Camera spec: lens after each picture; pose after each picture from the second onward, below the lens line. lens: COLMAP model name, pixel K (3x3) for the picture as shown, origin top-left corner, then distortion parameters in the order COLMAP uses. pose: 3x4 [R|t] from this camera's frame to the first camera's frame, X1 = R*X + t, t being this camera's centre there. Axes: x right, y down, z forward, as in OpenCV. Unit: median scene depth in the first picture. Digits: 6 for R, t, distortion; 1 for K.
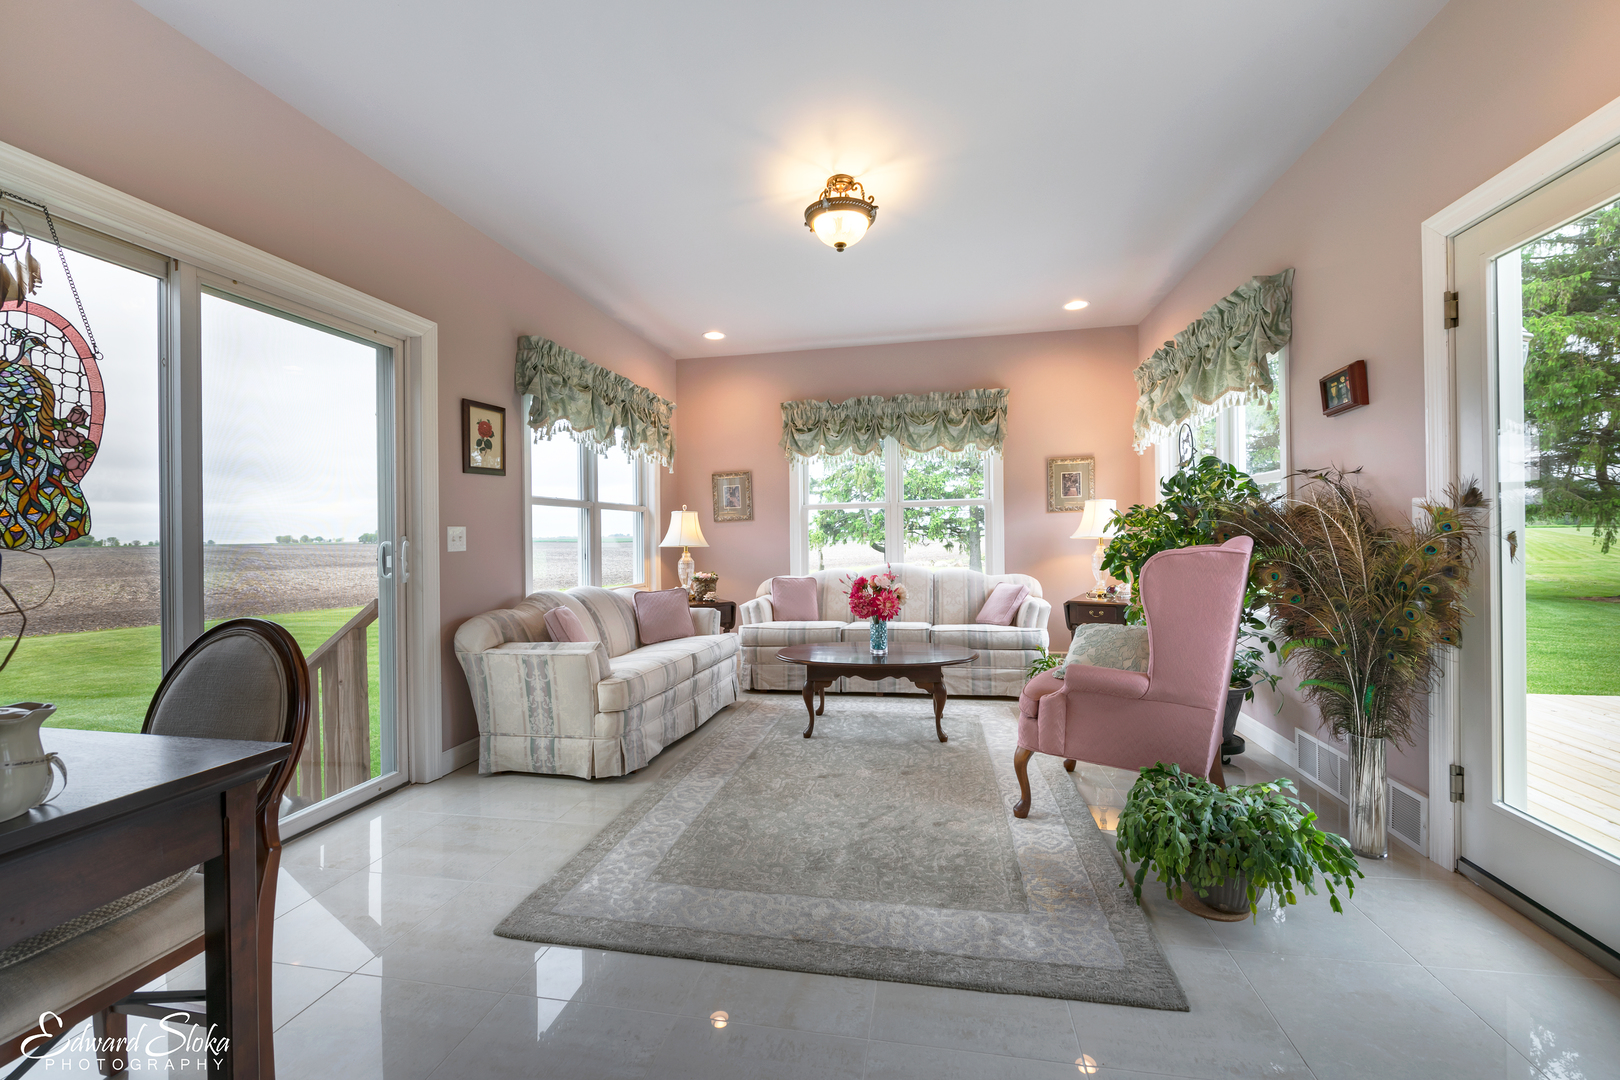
lens RADIAL K [[644.3, 0, 824.1], [0, 644.3, 547.4], [0, 0, 1]] dist [-0.017063, -0.000689]
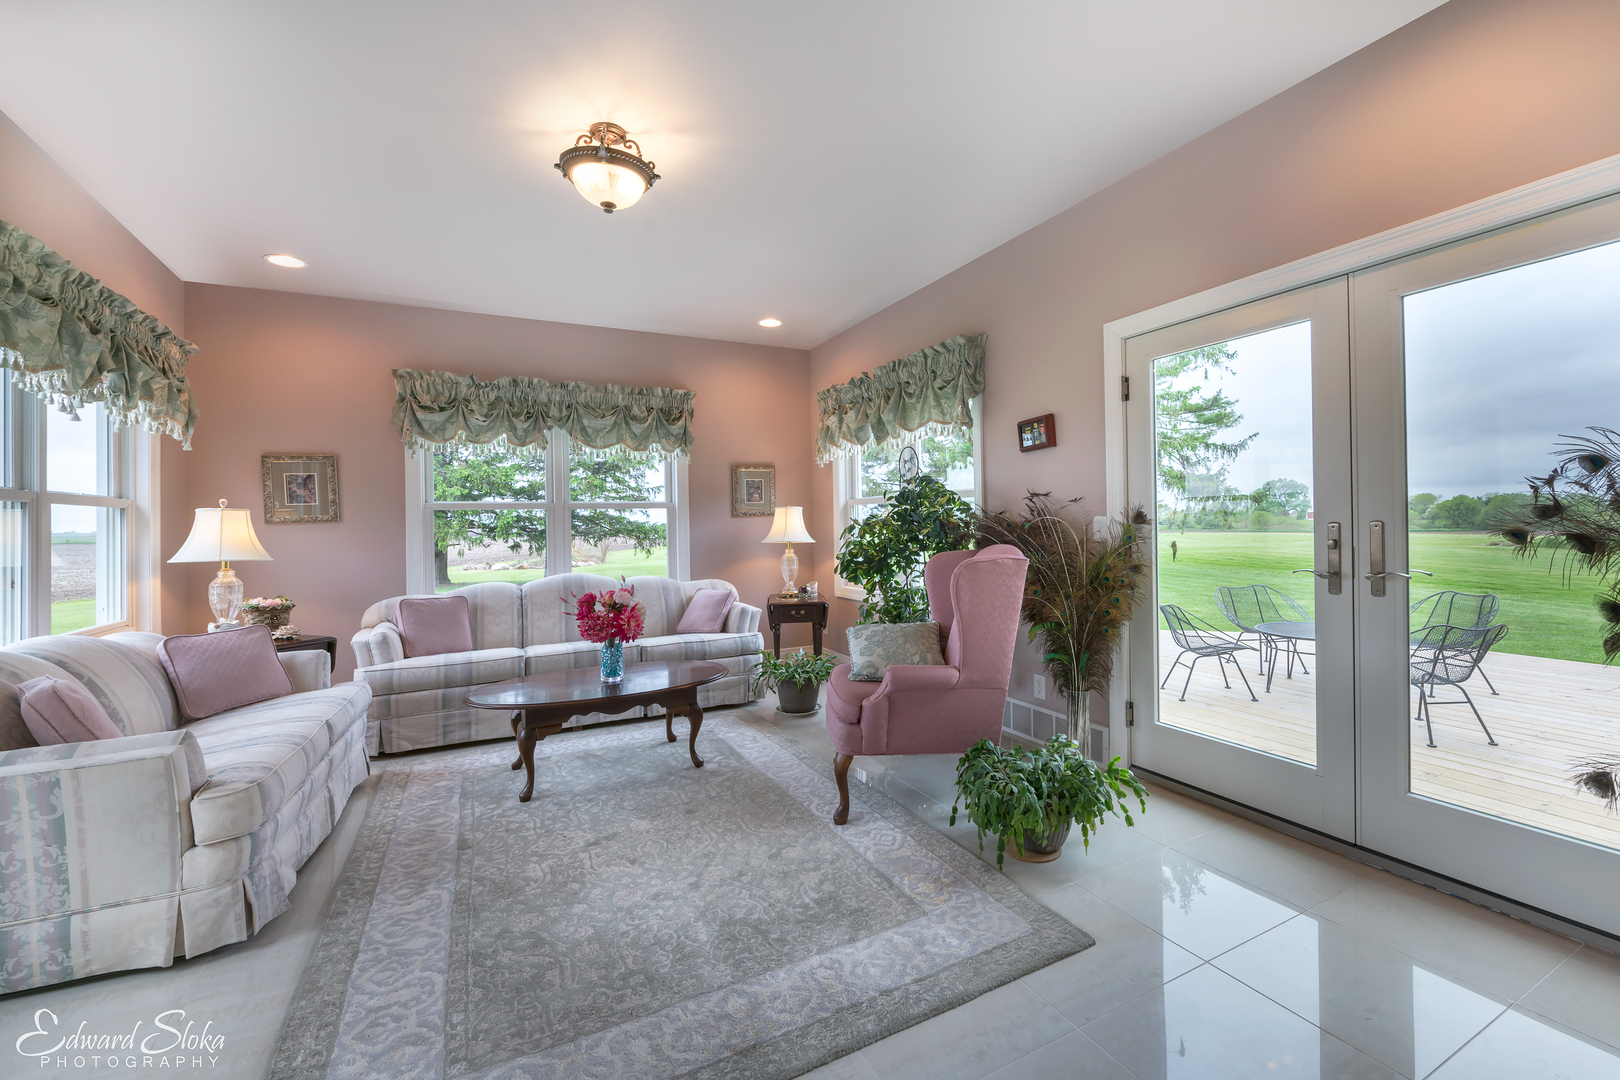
lens RADIAL K [[644.3, 0, 842.1], [0, 644.3, 527.3], [0, 0, 1]] dist [-0.017063, -0.000689]
pose [[0.775791, 0.000095, 0.630990, -0.251936], [0.018141, 0.999583, -0.022454, -0.019159], [-0.630730, 0.028867, 0.775466, 0.150793]]
